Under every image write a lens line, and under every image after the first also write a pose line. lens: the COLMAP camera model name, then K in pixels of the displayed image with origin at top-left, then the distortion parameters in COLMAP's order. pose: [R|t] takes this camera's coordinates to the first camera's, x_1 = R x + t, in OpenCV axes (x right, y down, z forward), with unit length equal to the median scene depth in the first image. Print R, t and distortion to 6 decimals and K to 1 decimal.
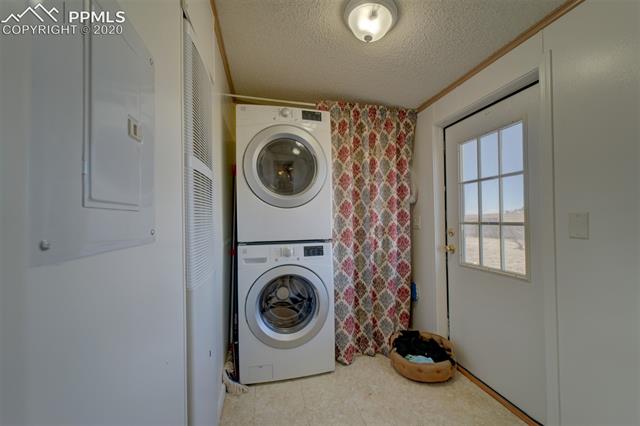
lens RADIAL K [[255.7, 0, 321.6], [0, 255.7, 215.7], [0, 0, 1]] dist [-0.000118, 0.000020]
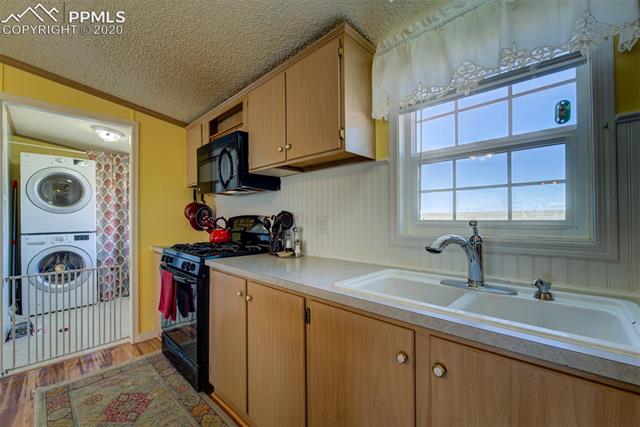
lens RADIAL K [[265.8, 0, 318.1], [0, 265.8, 219.4], [0, 0, 1]] dist [-0.002281, -0.000089]
pose [[0.847925, 0.014339, 0.529922, 0.381050], [-0.023792, 0.999656, 0.011020, -0.049781], [-0.529582, -0.021952, 0.847975, -1.428514]]
